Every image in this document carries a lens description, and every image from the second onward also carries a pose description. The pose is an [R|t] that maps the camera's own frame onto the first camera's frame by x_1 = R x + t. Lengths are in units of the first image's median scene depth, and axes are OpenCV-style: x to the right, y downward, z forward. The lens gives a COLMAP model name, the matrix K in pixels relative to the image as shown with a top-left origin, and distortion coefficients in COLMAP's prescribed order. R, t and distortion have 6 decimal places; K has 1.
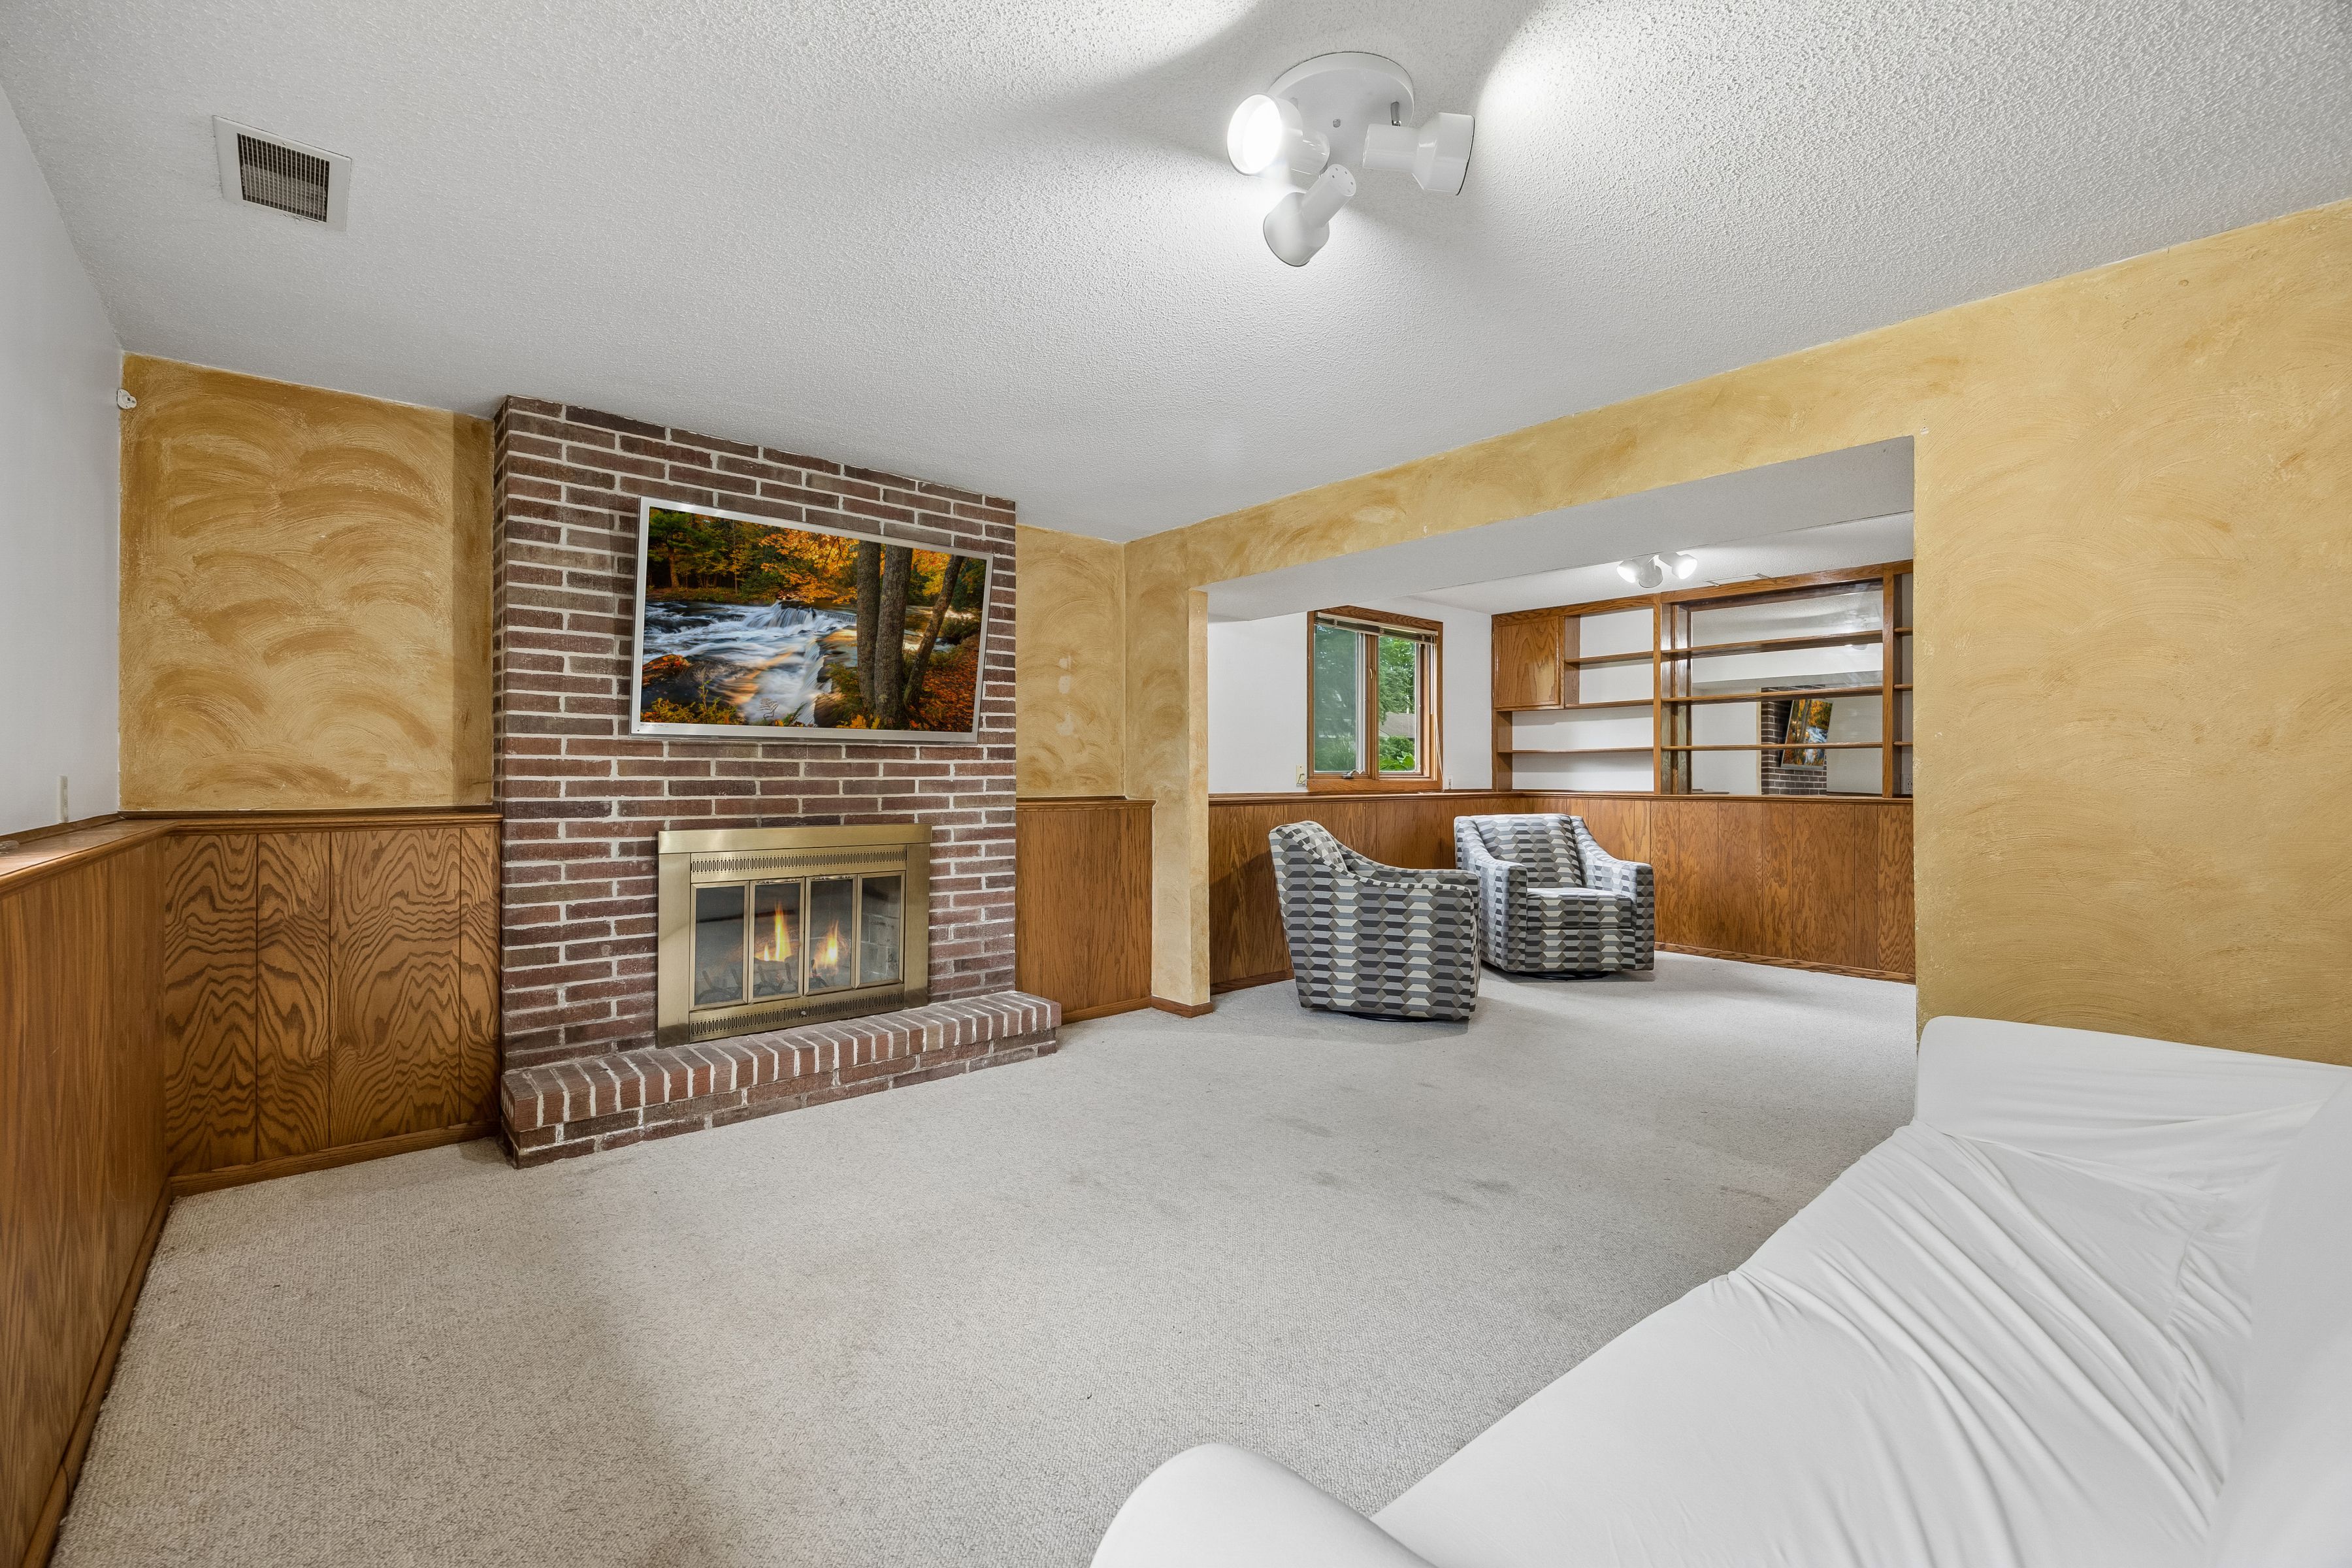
lens RADIAL K [[1004.7, 0, 1178.6], [0, 1004.7, 775.9], [0, 0, 1]] dist [-0.010912, -0.000216]
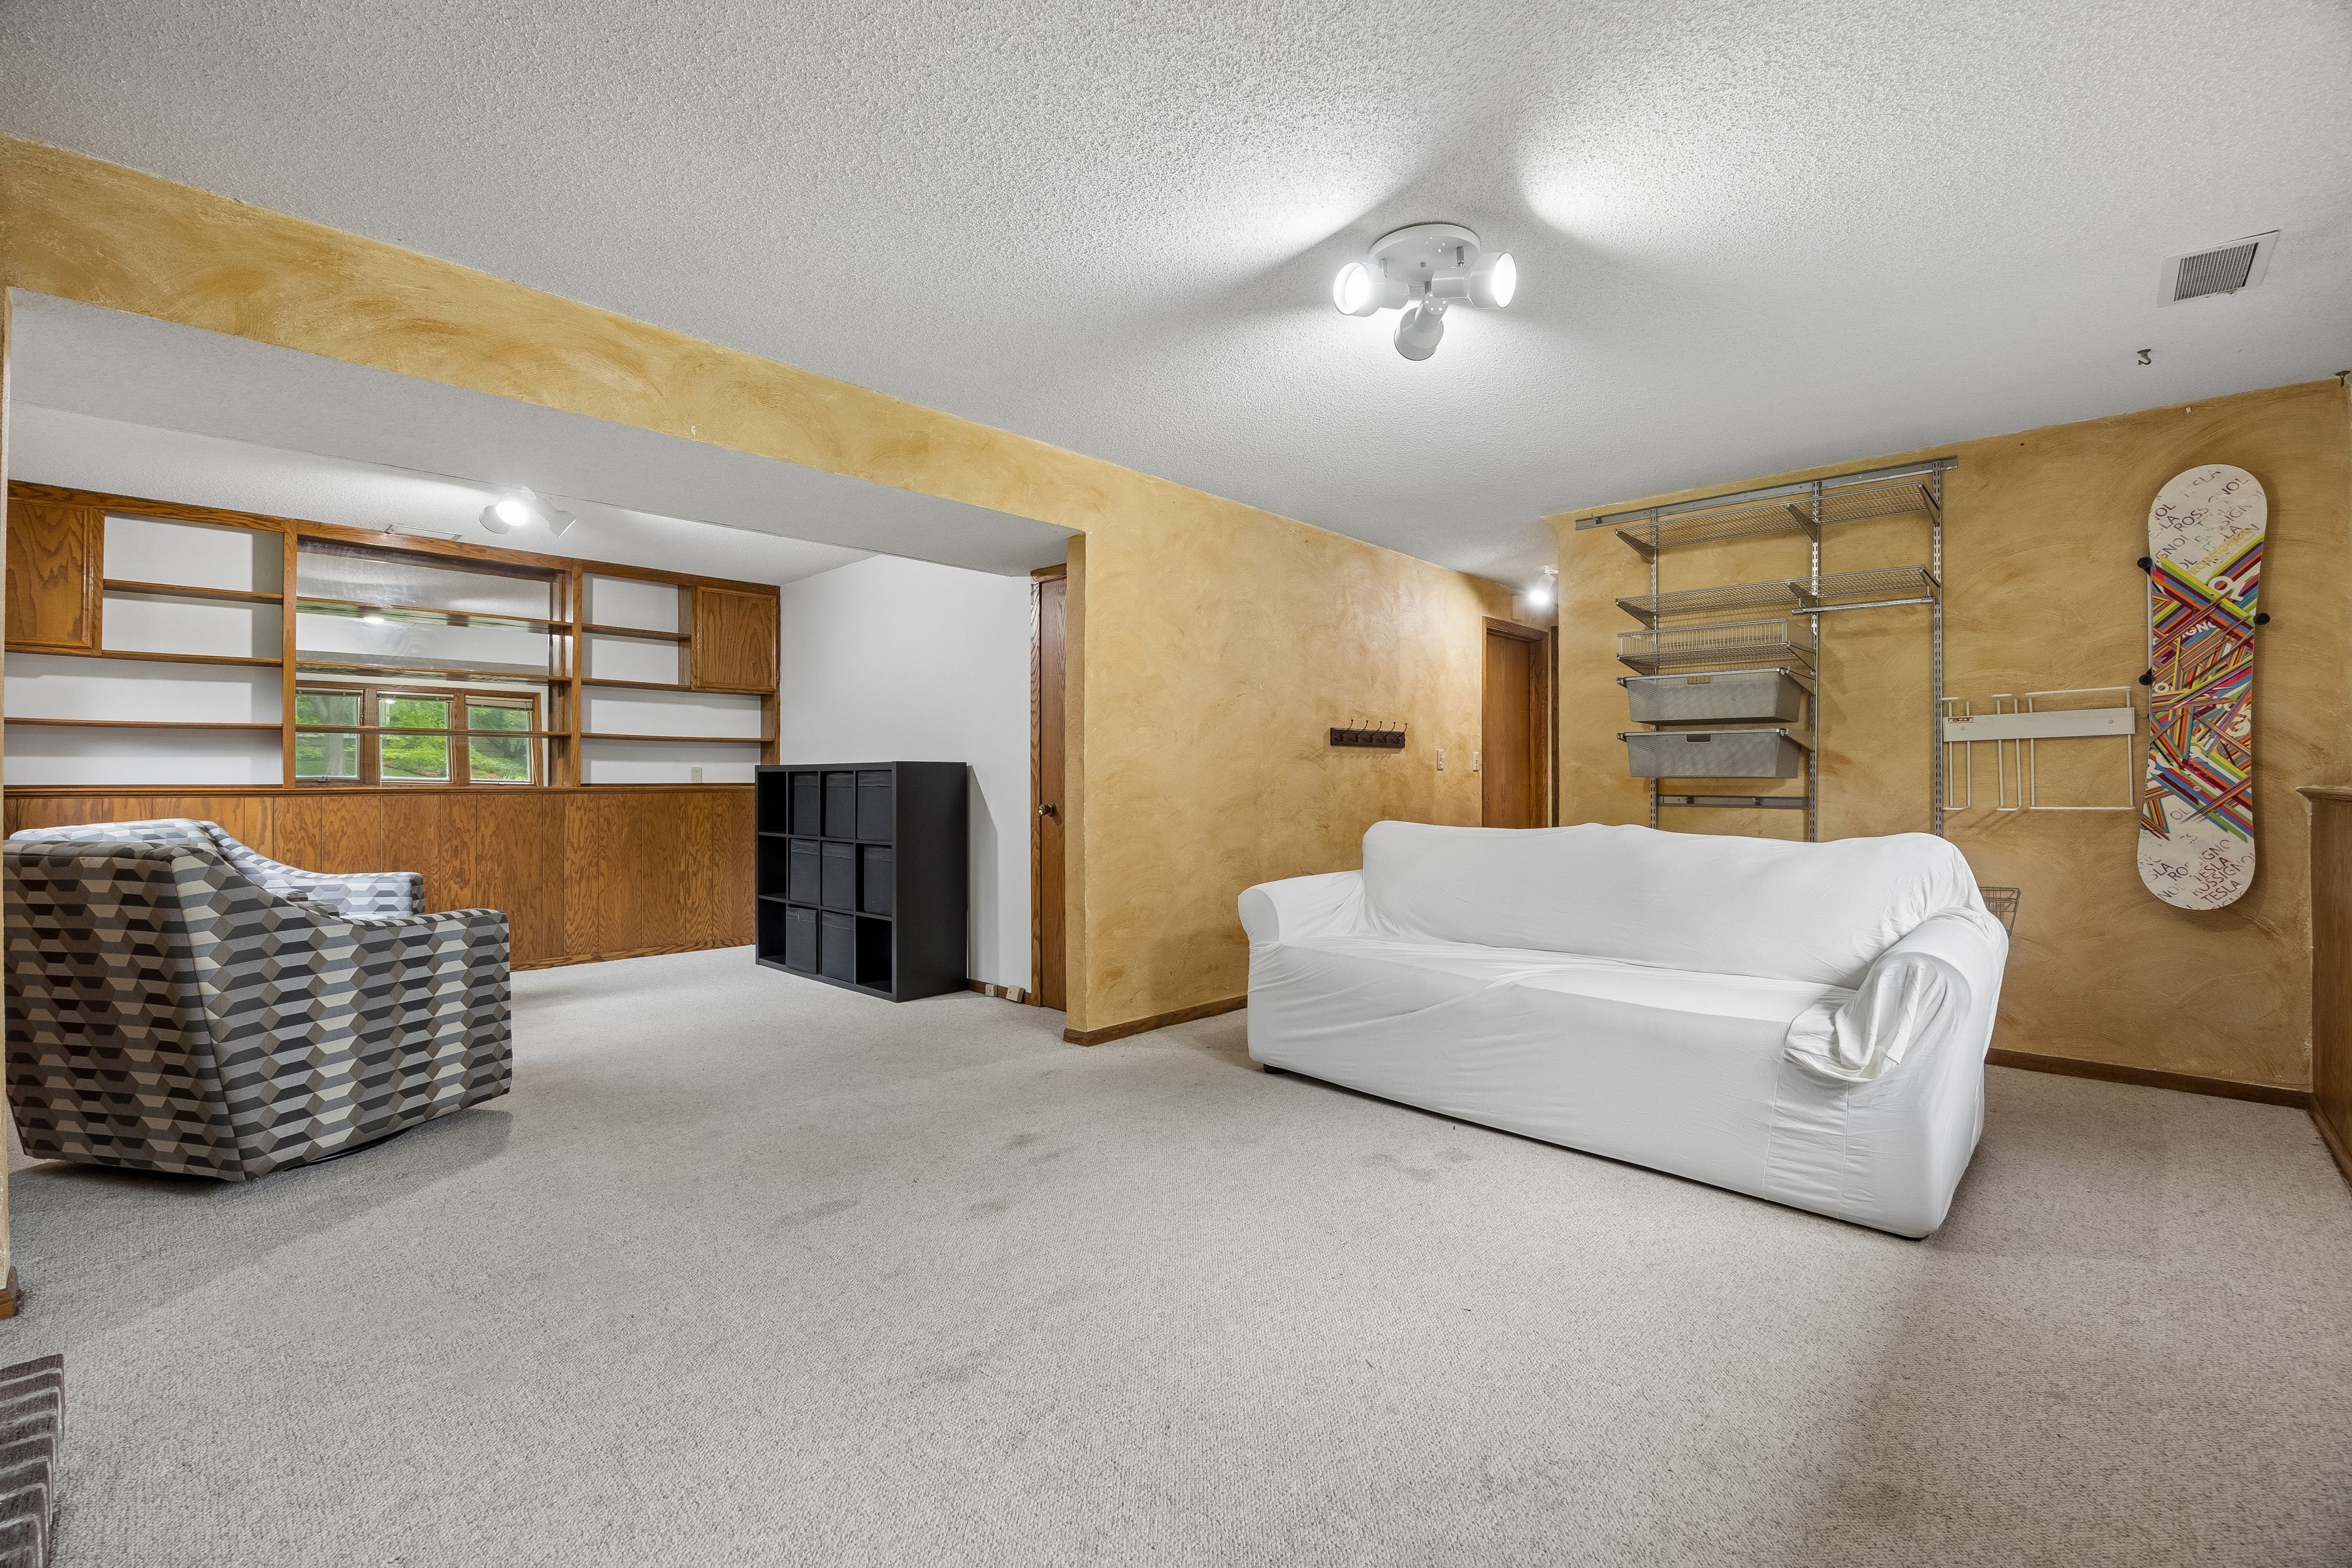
lens RADIAL K [[1019.9, 0, 1176.6], [0, 1019.9, 779.3], [0, 0, 1]] dist [-0.014959, 0.000248]
pose [[-0.102244, 0.002206, 0.994757, -0.467199], [0.003218, 0.999993, -0.001887, 0.021630], [-0.994754, 0.003008, -0.102250, 0.582100]]
